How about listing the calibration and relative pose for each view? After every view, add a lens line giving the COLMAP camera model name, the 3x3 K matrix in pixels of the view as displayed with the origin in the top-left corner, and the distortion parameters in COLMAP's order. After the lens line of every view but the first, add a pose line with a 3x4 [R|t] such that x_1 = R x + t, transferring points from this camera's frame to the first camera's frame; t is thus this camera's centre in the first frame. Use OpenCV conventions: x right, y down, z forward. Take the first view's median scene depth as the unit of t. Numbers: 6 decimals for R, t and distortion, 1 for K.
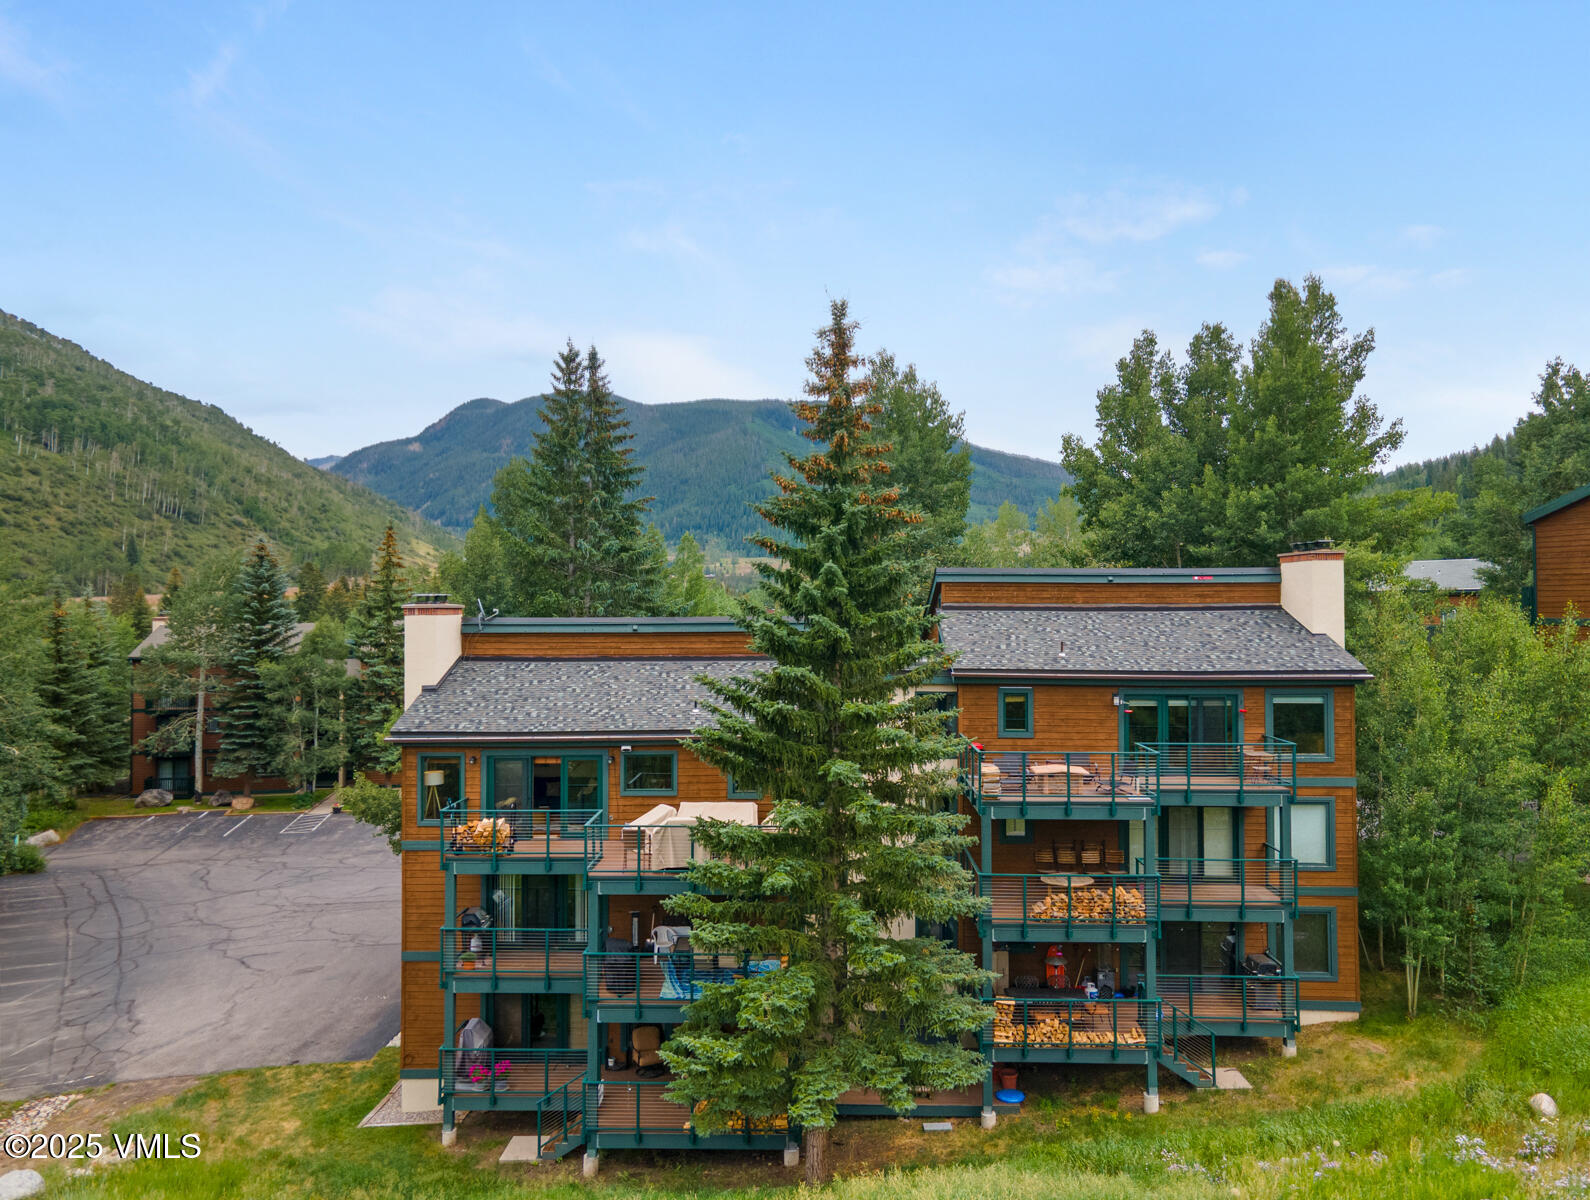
lens RADIAL K [[1156.8, 0, 810.1], [0, 1156.8, 605.0], [0, 0, 1]] dist [0.053742, -0.000655]
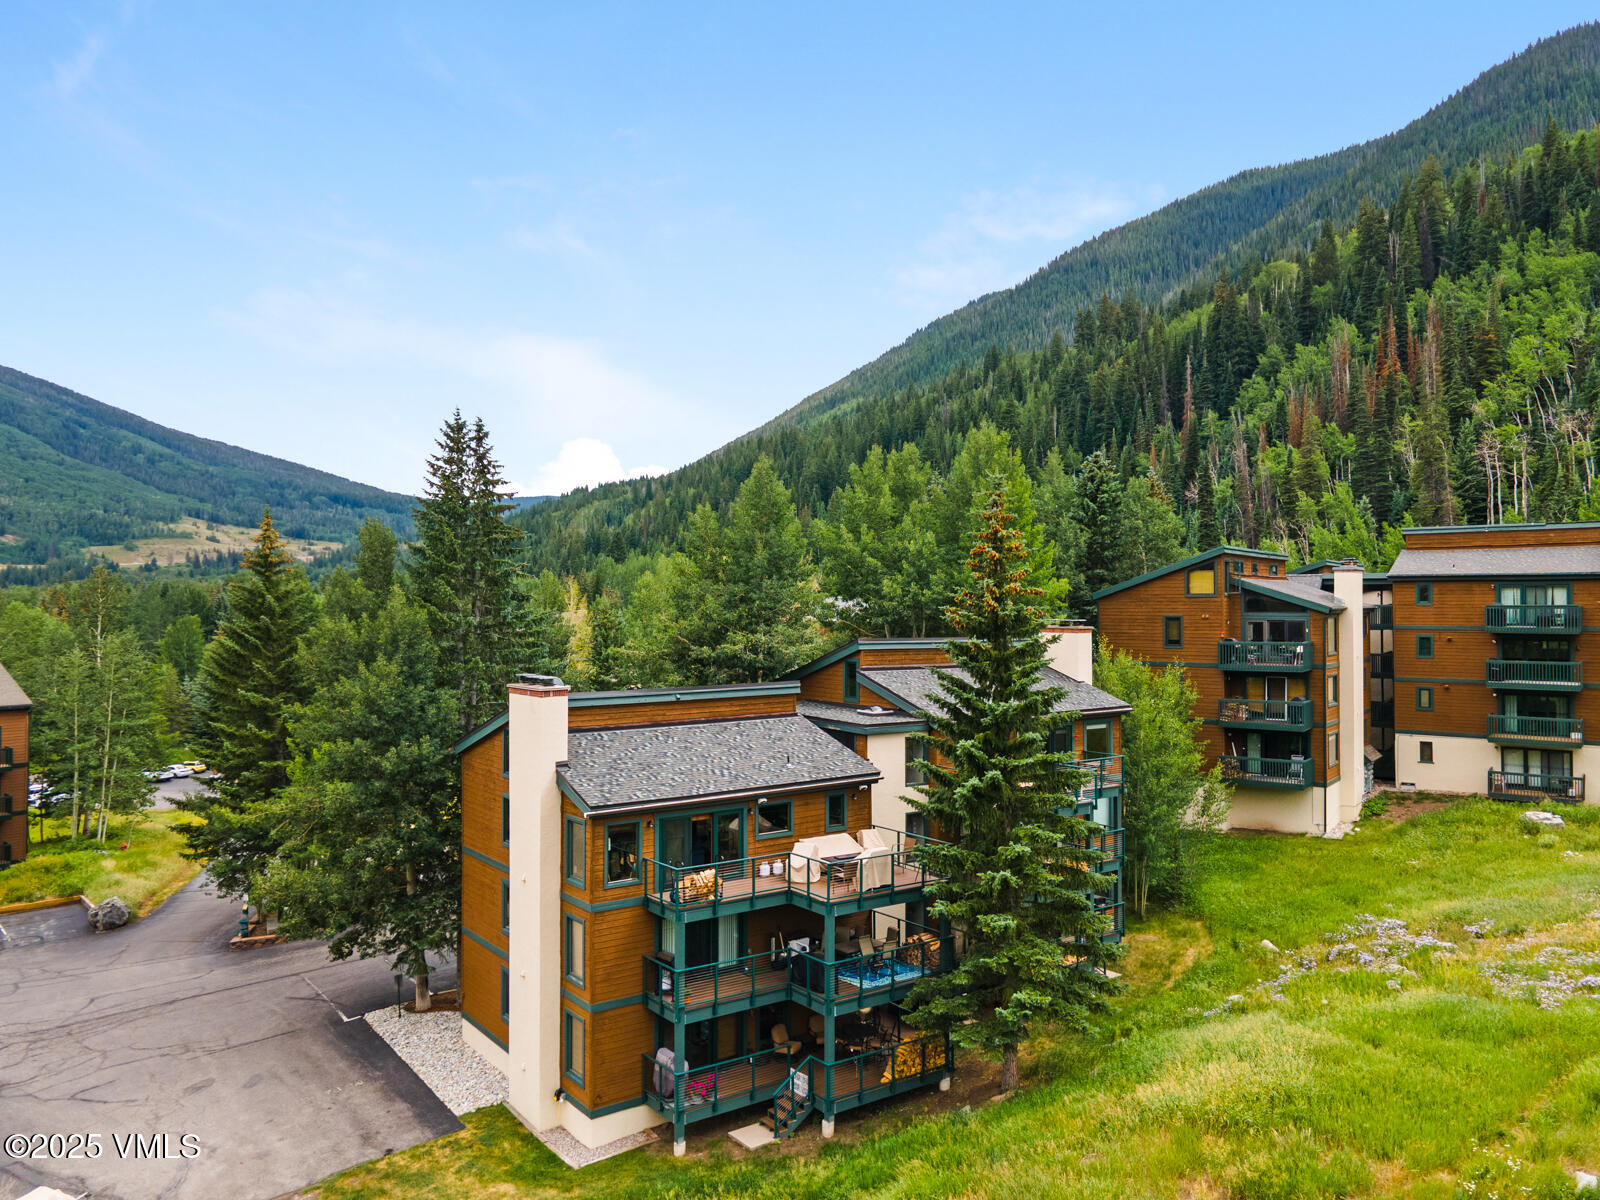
lens RADIAL K [[1163.3, 0, 793.6], [0, 1163.3, 601.3], [0, 0, 1]] dist [0.044021, 0.007310]
pose [[0.799200, 0.003751, 0.601053, -0.845240], [-0.001176, 0.999988, -0.004676, -0.078591], [-0.601064, 0.003031, 0.799196, -0.003051]]
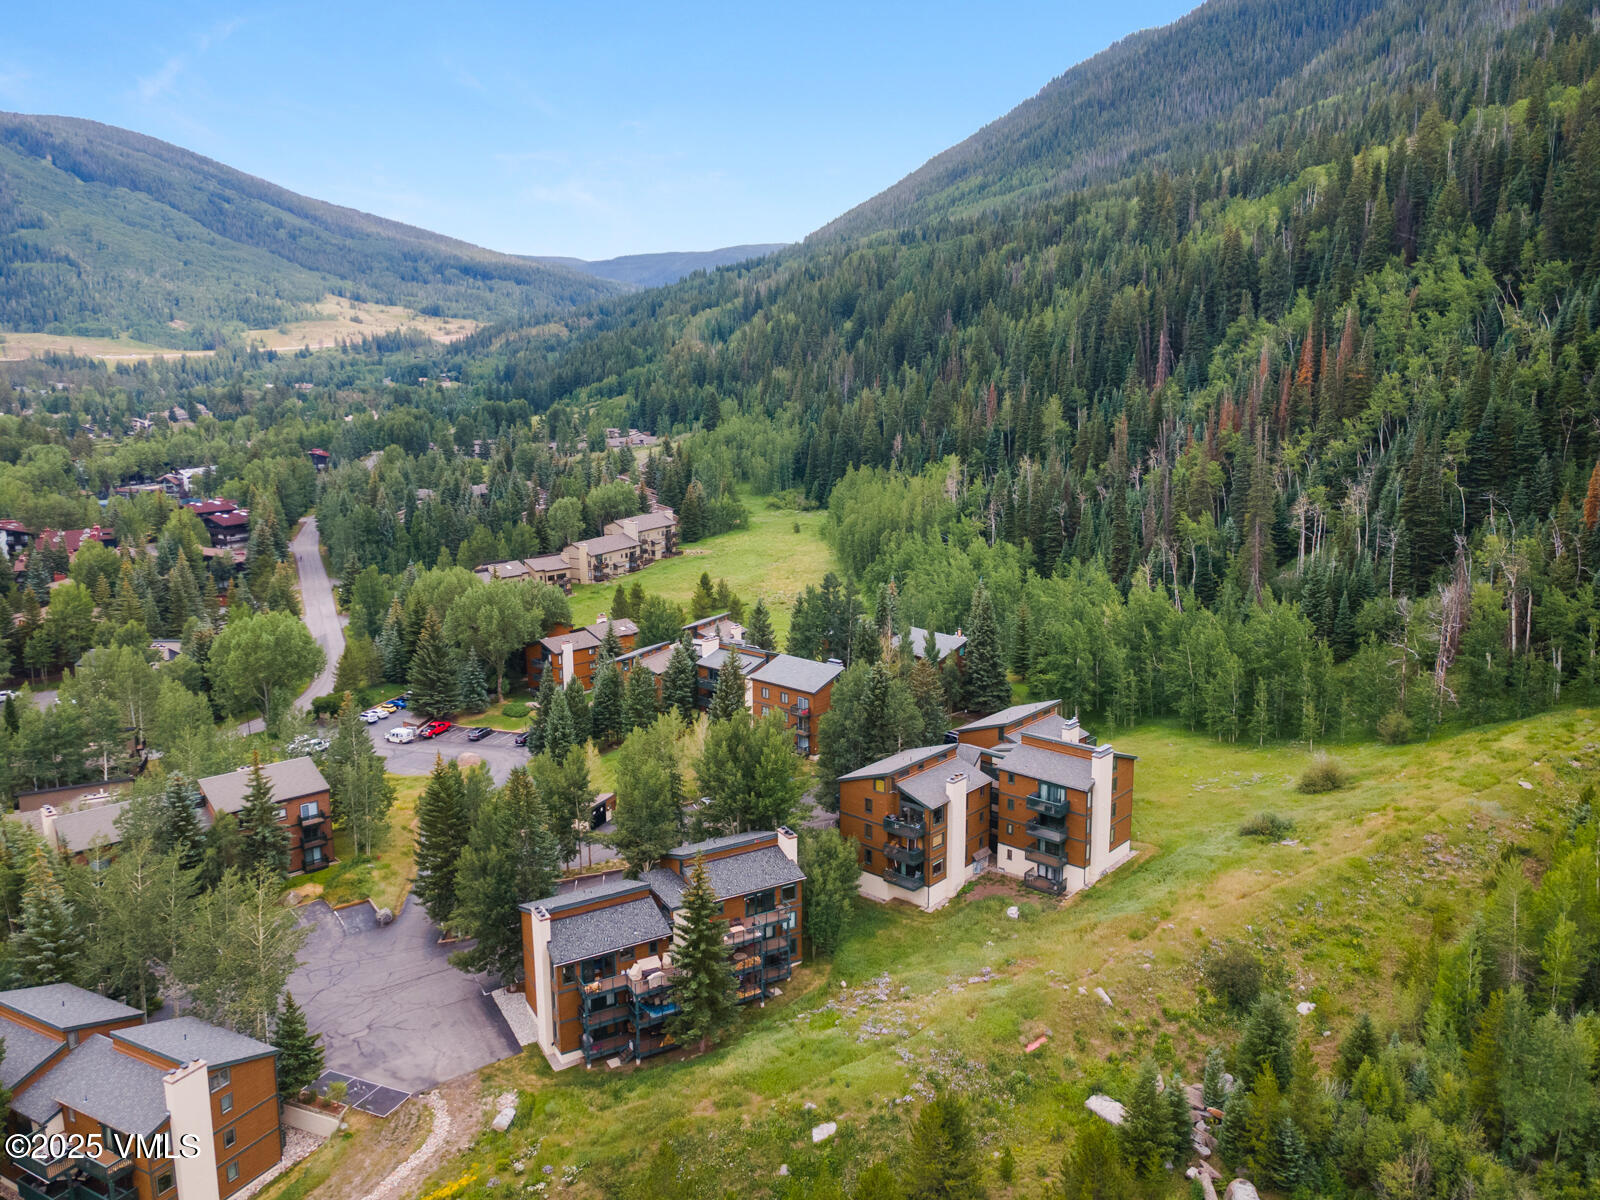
lens RADIAL K [[1163.3, 0, 800.1], [0, 1163.3, 609.1], [0, 0, 1]] dist [0.044021, 0.007310]
pose [[0.858176, -0.108080, 0.501849, -1.290591], [0.000360, 0.977713, 0.209947, -1.536394], [-0.513355, -0.179991, 0.839089, -1.926634]]
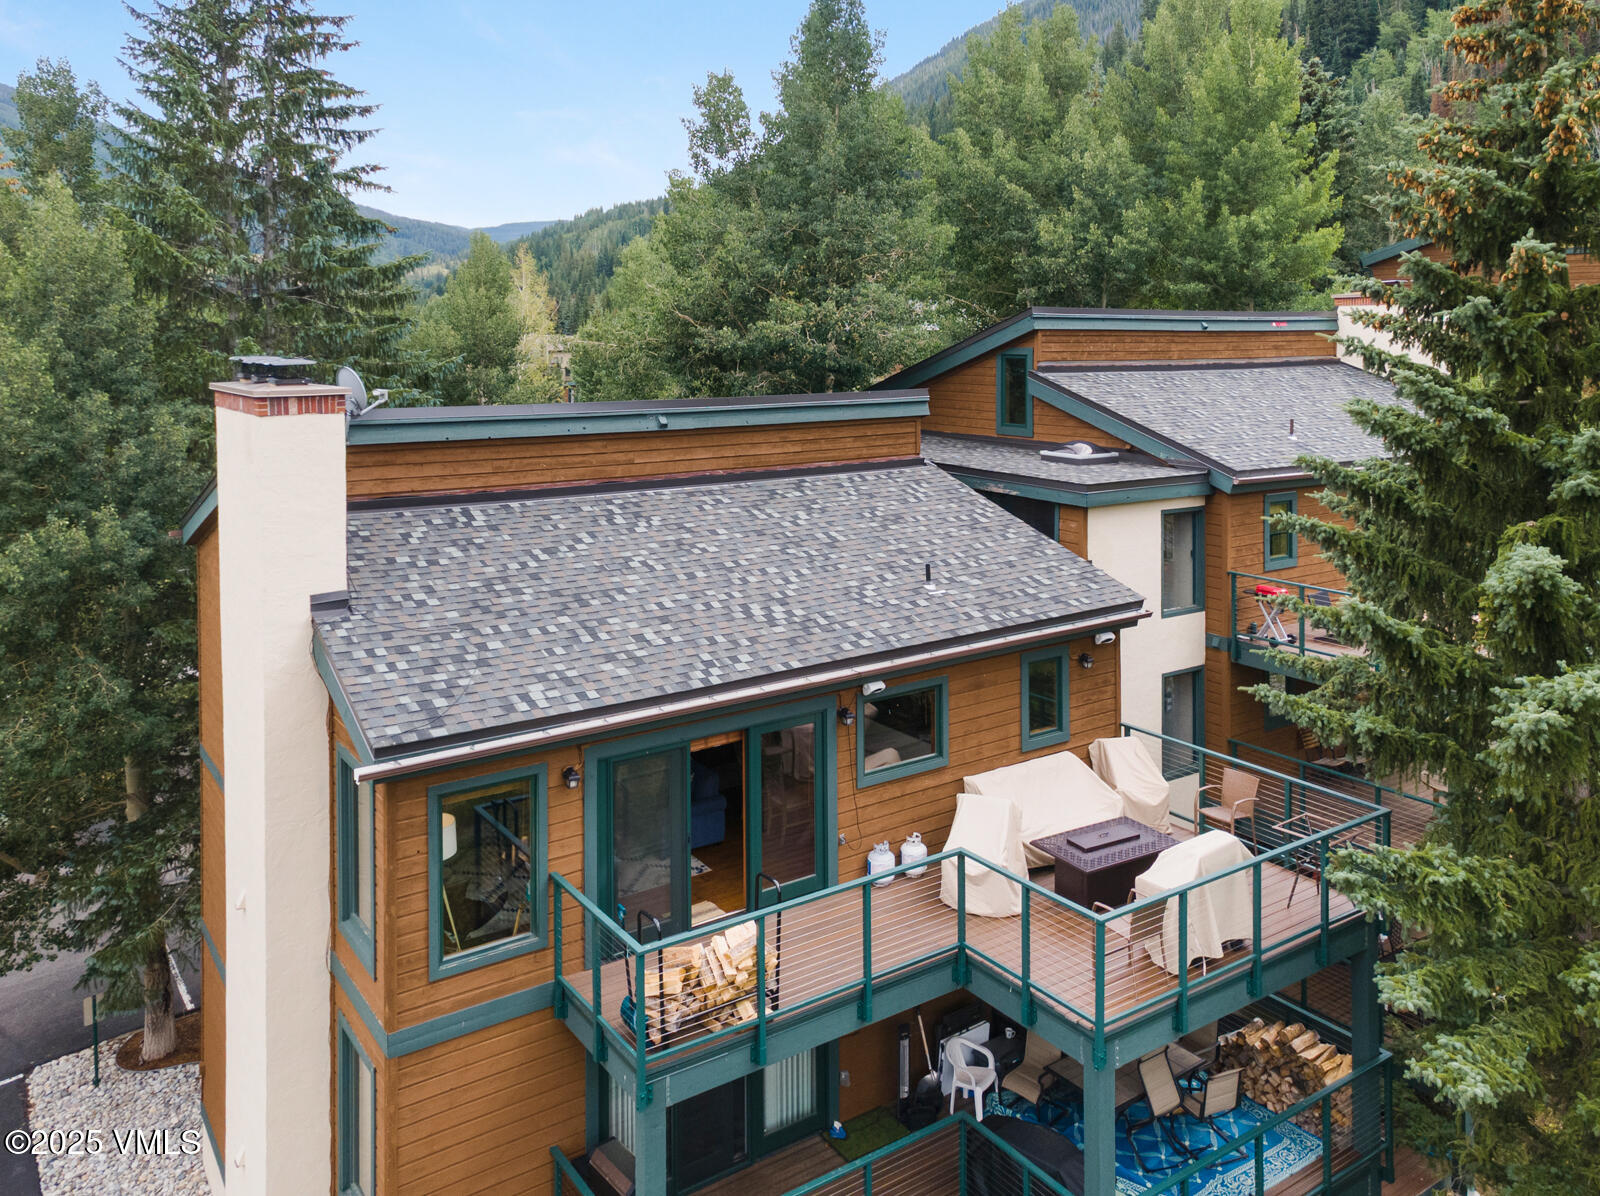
lens RADIAL K [[1163.3, 0, 773.5], [0, 1163.3, 529.3], [0, 0, 1]] dist [0.044021, 0.007310]
pose [[0.821150, -0.090976, 0.563415, -0.439633], [0.000146, 0.987246, 0.159200, -0.015090], [-0.570713, -0.130645, 0.810690, 0.627574]]
